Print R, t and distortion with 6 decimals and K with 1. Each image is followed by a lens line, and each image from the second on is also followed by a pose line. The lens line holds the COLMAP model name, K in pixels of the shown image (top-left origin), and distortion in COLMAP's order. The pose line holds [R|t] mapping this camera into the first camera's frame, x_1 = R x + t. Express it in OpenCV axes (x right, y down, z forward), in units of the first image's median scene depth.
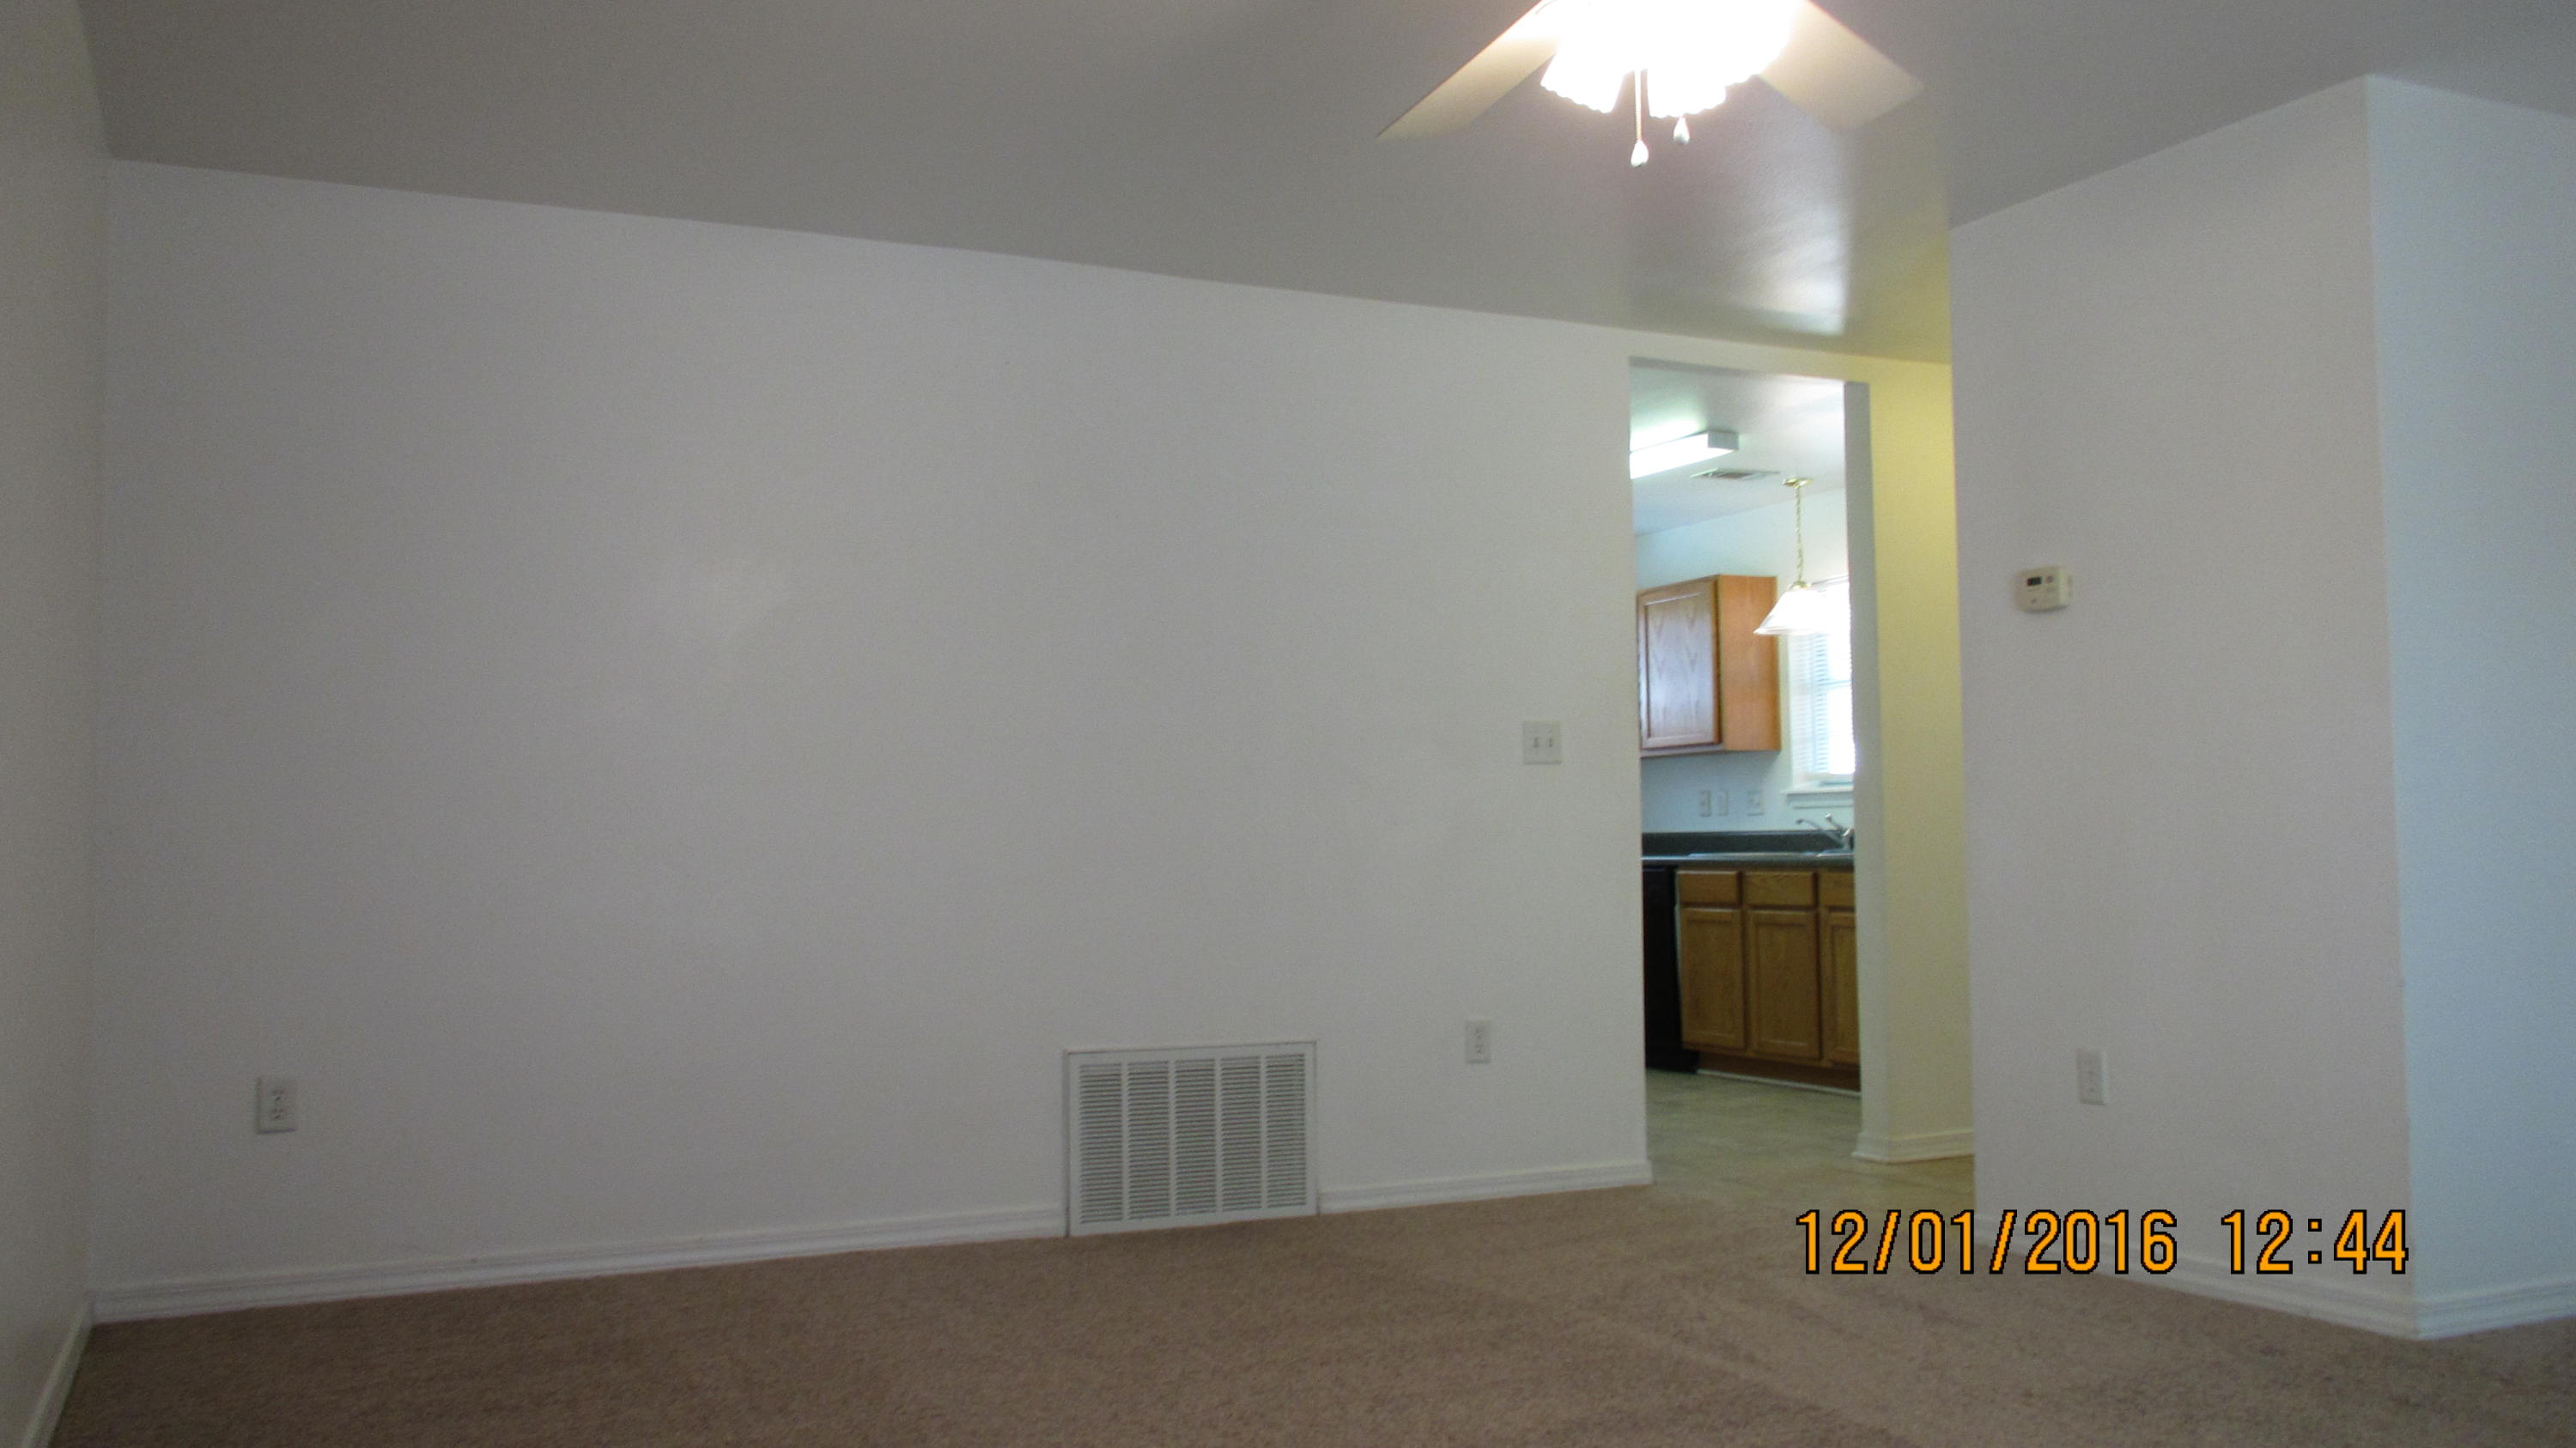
lens RADIAL K [[2131.8, 0, 1294.2], [0, 2131.8, 714.2], [0, 0, 1]] dist [-0.030595, 0.007537]
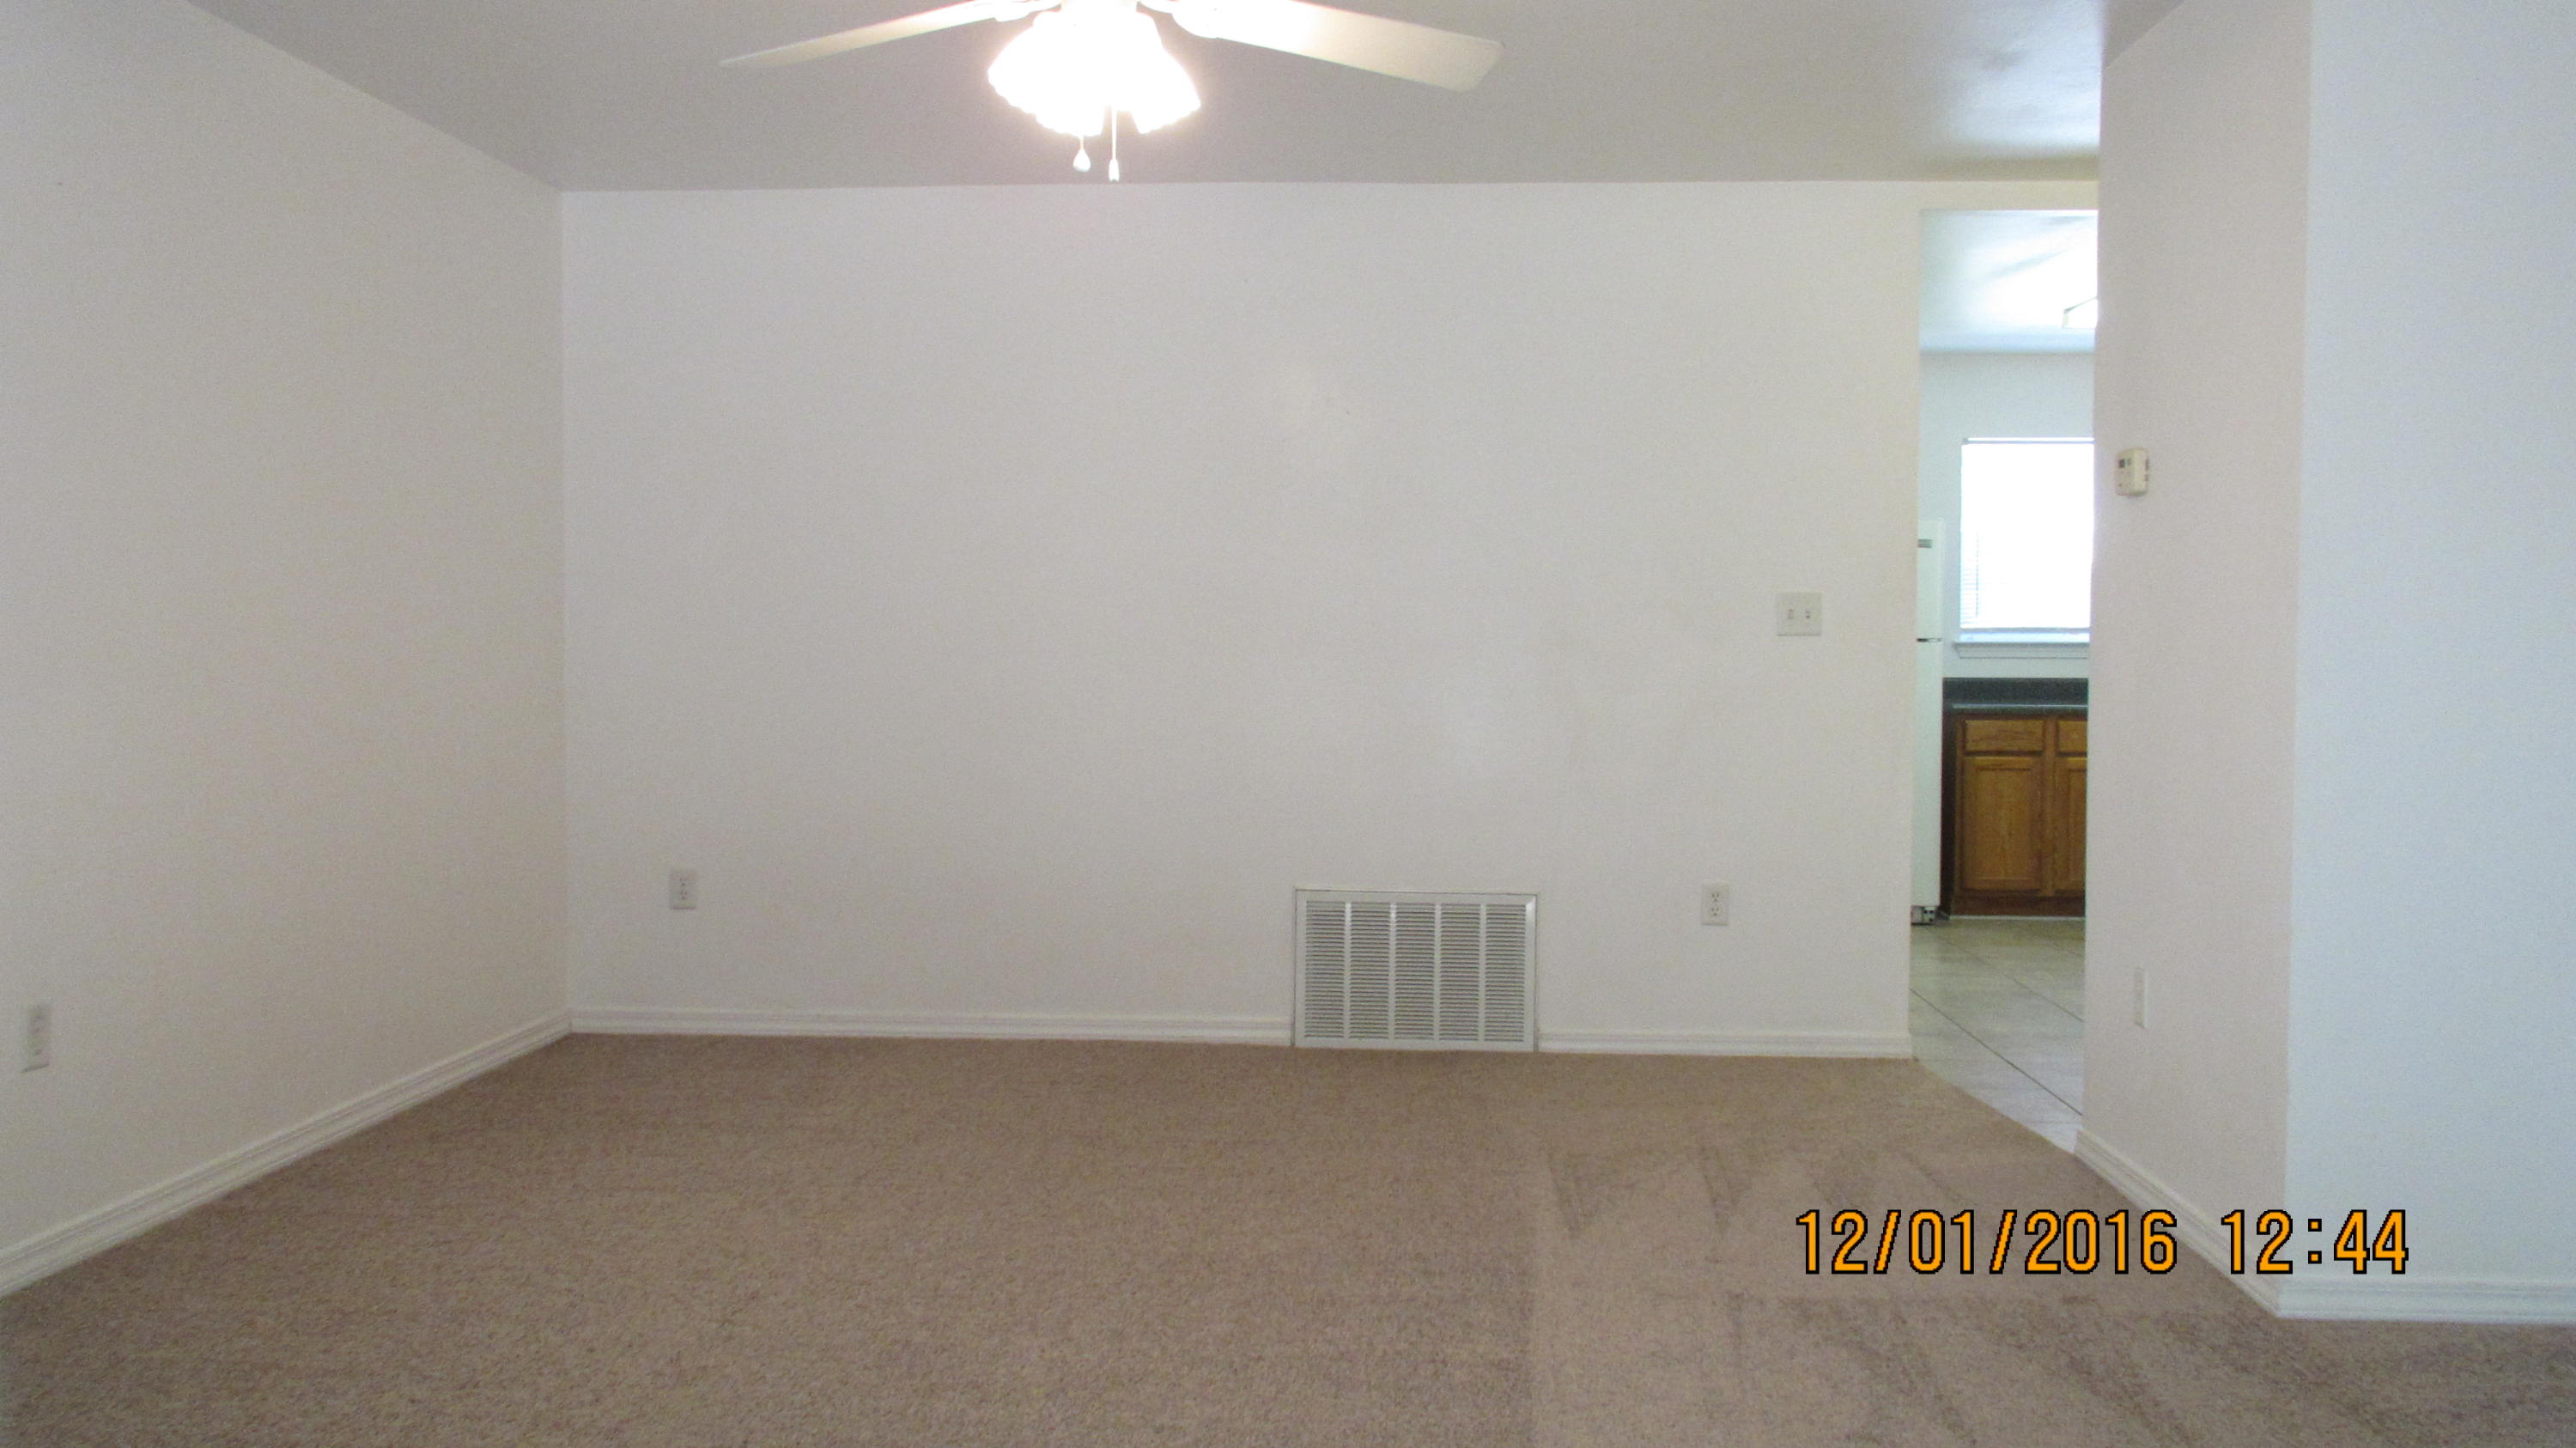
lens RADIAL K [[2131.8, 0, 1288.9], [0, 2131.8, 716.0], [0, 0, 1]] dist [-0.030595, 0.007537]
pose [[0.870267, 0.031741, -0.491556, 0.410841], [0.017093, 0.995375, 0.094535, -0.038789], [0.492283, -0.090673, 0.865699, 0.011832]]
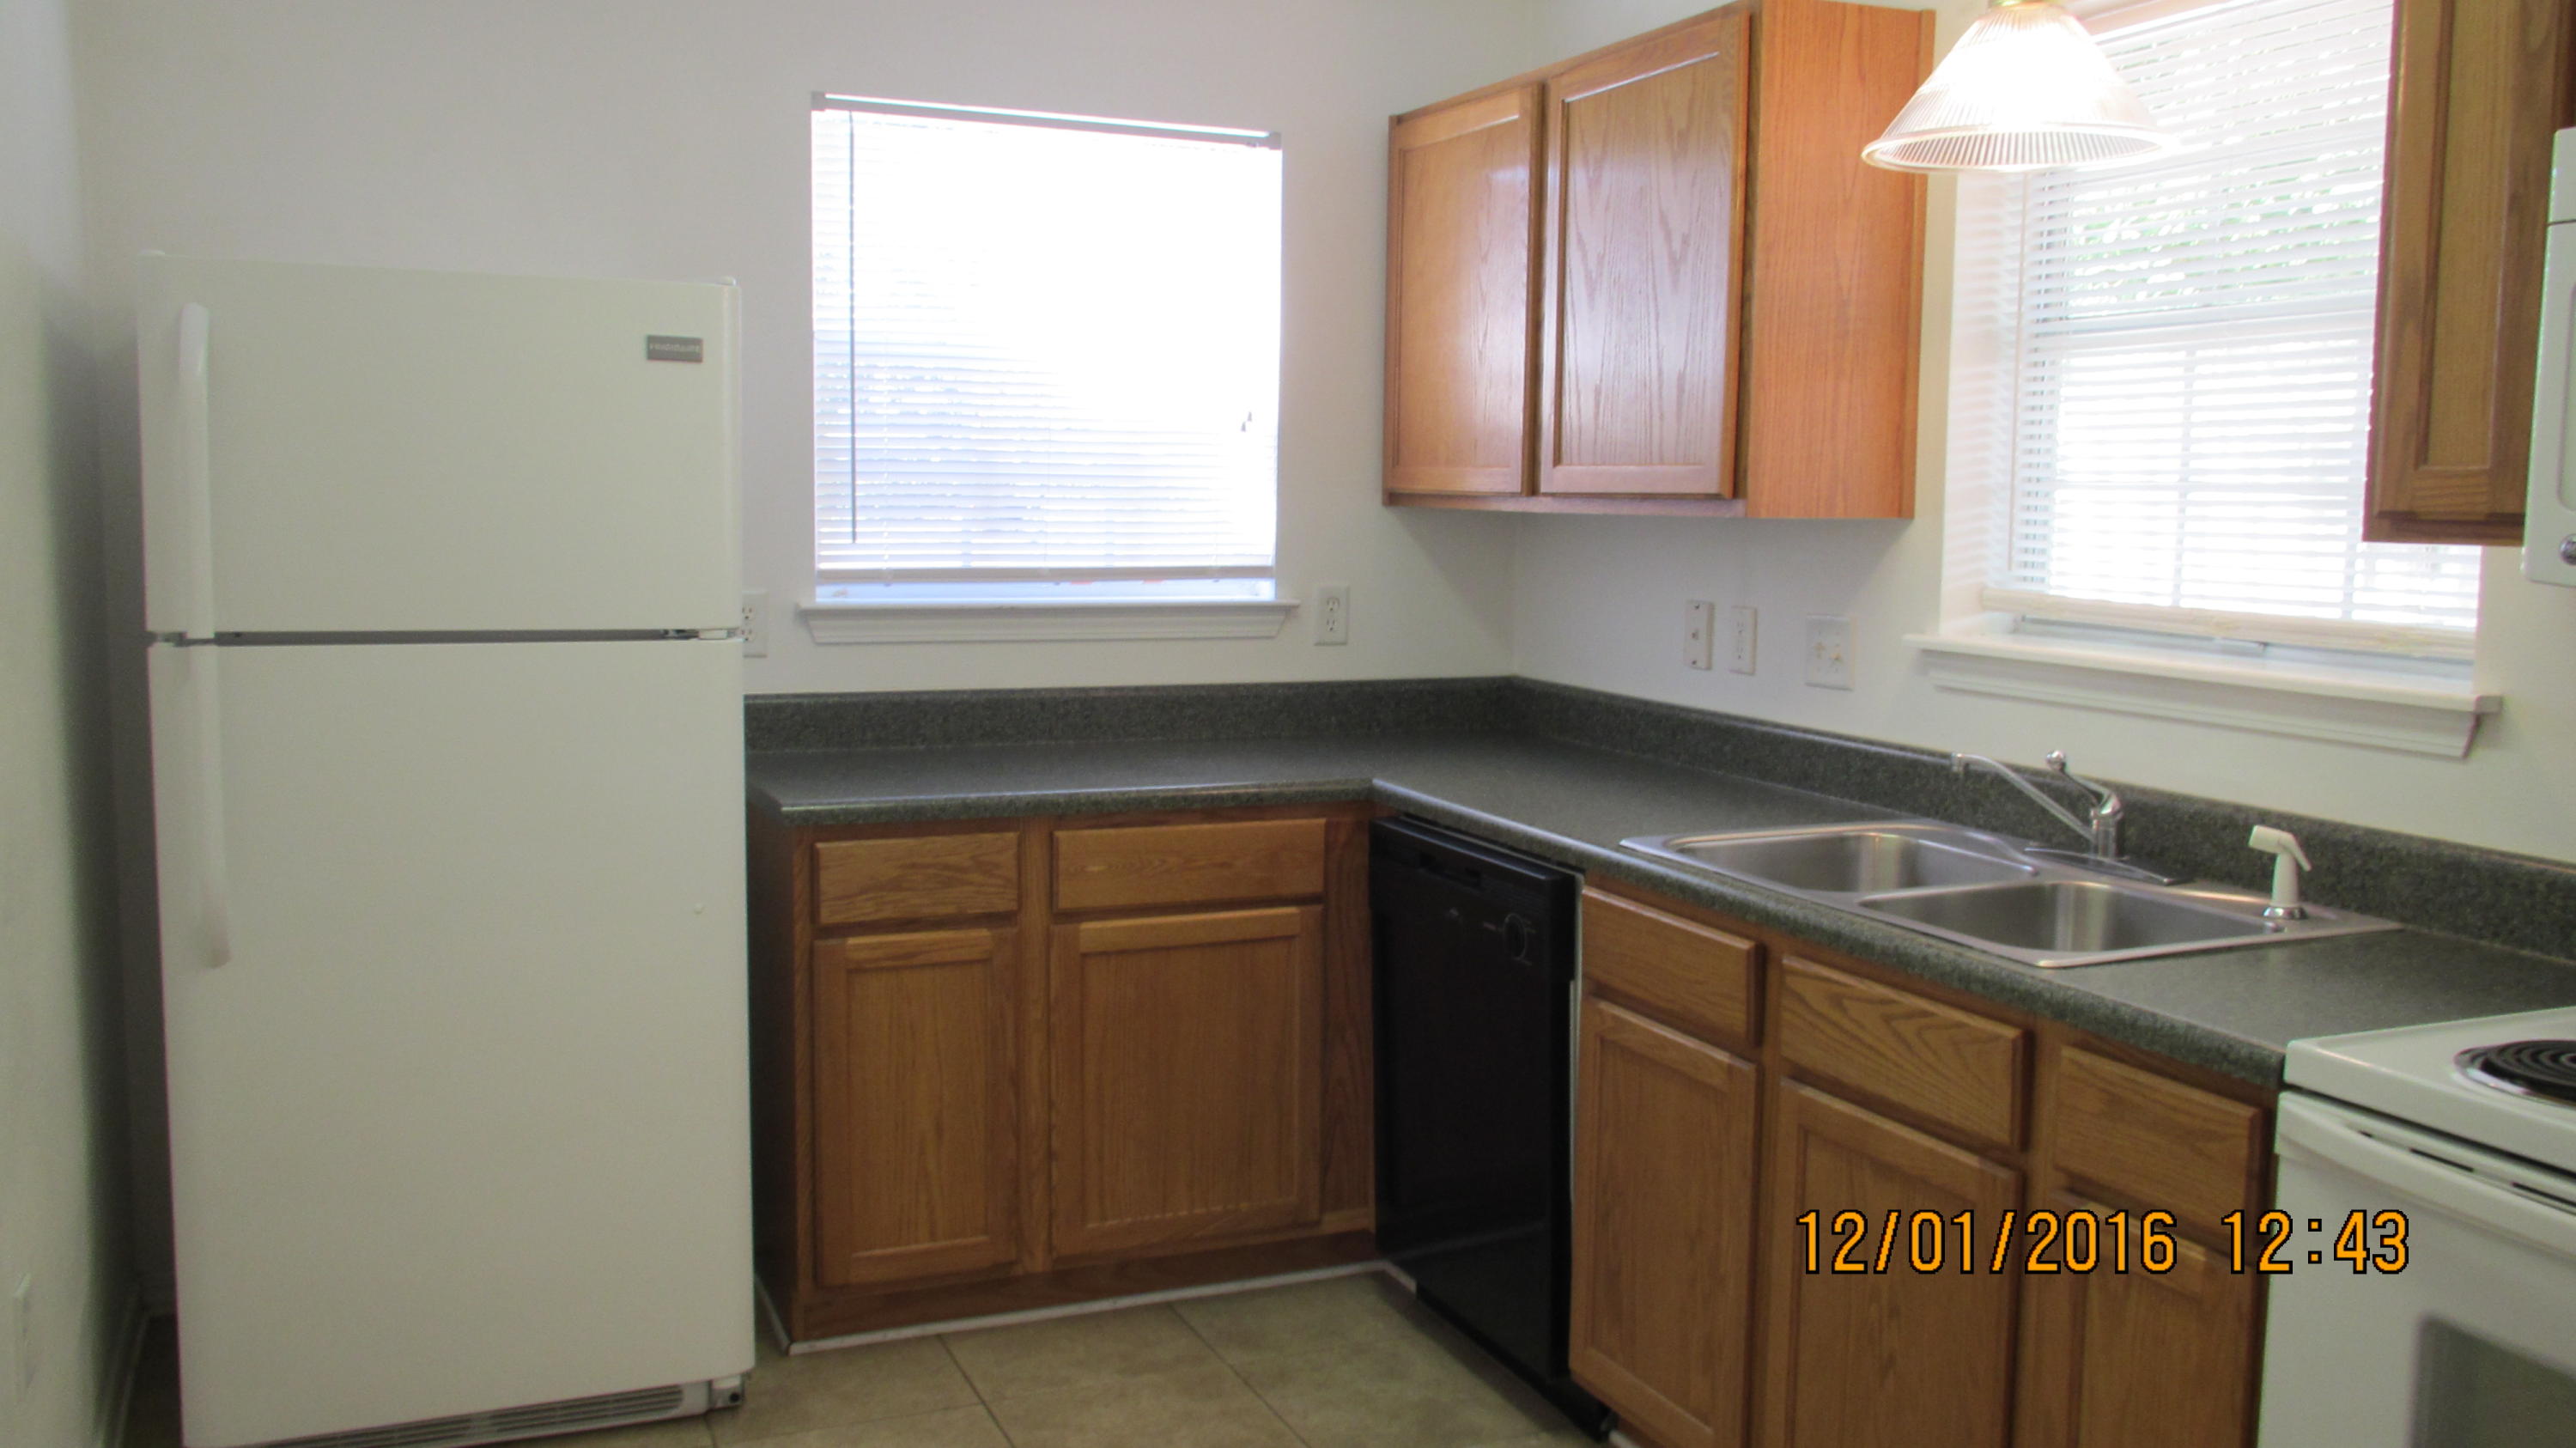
lens RADIAL K [[2131.8, 0, 1285.9], [0, 2131.8, 710.6], [0, 0, 1]] dist [-0.030595, 0.007537]
pose [[0.998898, 0.030242, -0.035894, 0.224495], [-0.023926, 0.986019, 0.164904, -0.012241], [0.040379, -0.163863, 0.985656, 1.041224]]
